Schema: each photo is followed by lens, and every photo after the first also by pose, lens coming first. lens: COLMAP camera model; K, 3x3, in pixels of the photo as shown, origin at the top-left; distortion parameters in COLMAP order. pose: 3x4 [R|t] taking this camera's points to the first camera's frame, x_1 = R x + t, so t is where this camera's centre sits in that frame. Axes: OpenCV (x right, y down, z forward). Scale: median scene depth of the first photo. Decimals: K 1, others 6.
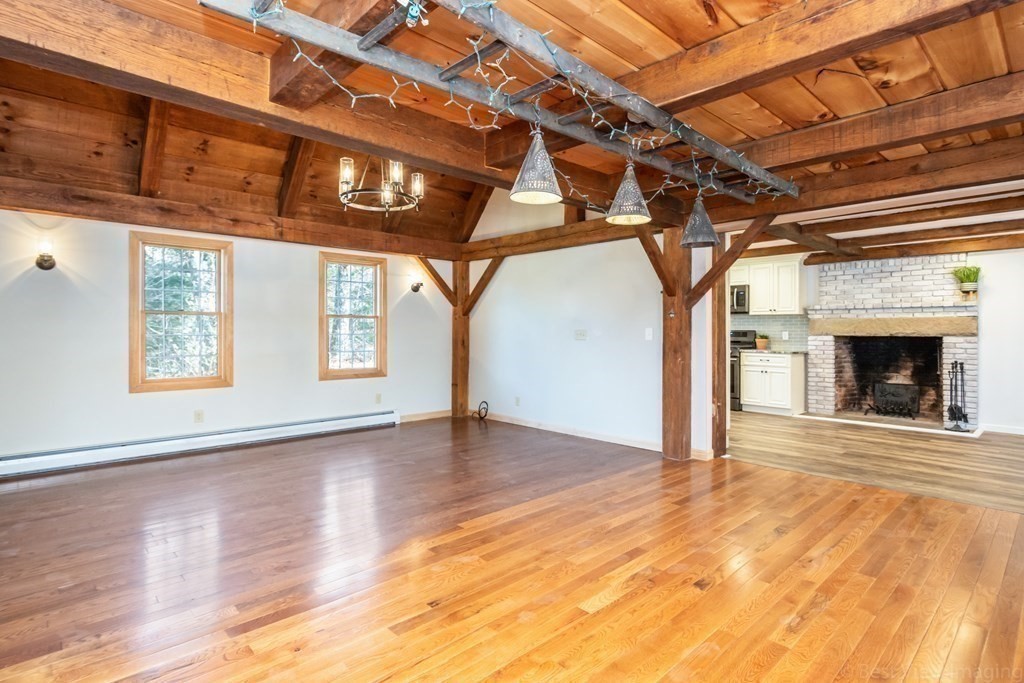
lens RADIAL K [[516.6, 0, 514.0], [0, 516.6, 332.9], [0, 0, 1]] dist [-0.000143, -0.000990]
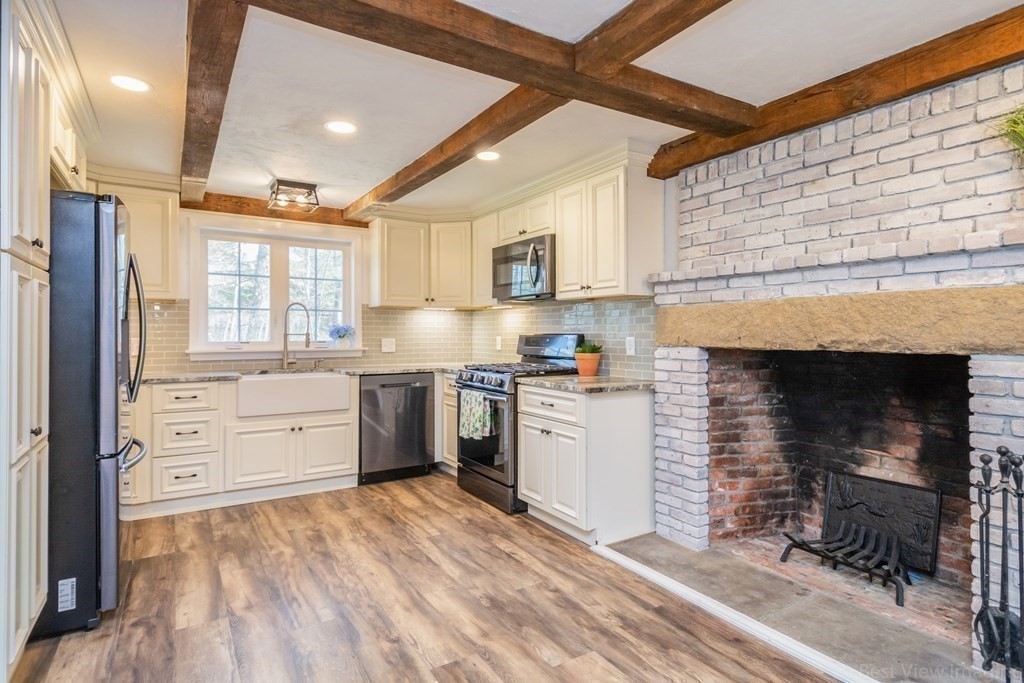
lens RADIAL K [[537.2, 0, 522.2], [0, 537.2, 332.0], [0, 0, 1]] dist [0.019358, -0.018461]
pose [[0.983603, -0.000364, -0.180347, 0.569129], [-0.001097, 0.999967, -0.008002, -0.002827], [0.180344, 0.008069, 0.983570, 0.585424]]
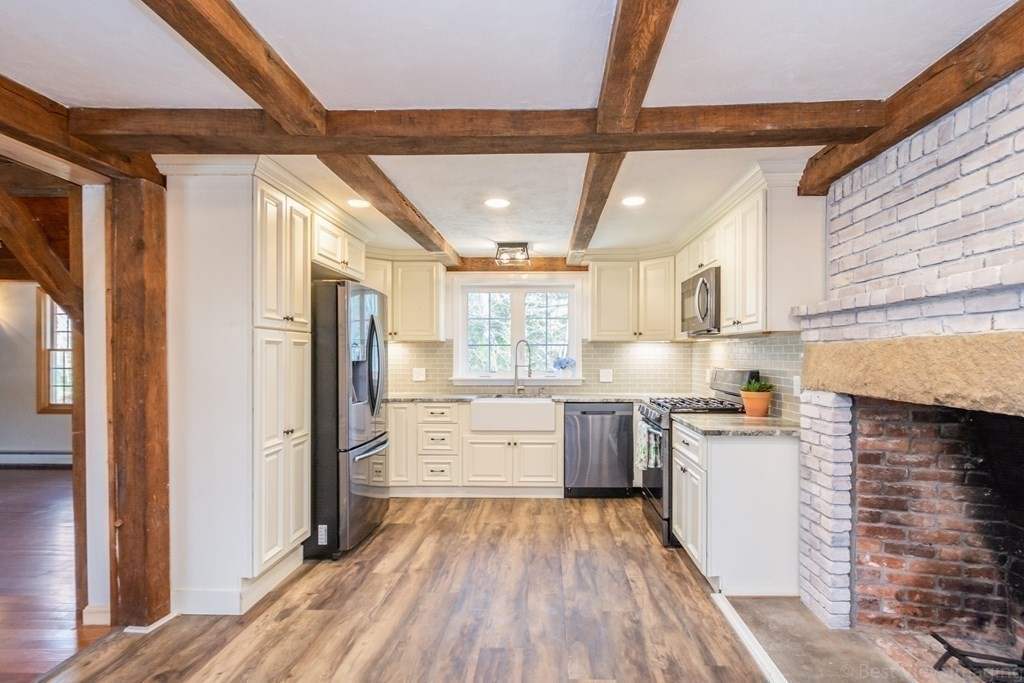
lens RADIAL K [[526.5, 0, 538.1], [0, 526.5, 361.5], [0, 0, 1]] dist [-0.001362, -0.001936]
pose [[0.719030, 0.007904, -0.694934, 0.727064], [-0.003350, 0.999963, 0.007907, -0.016943], [0.694971, -0.003357, 0.719030, 0.633225]]
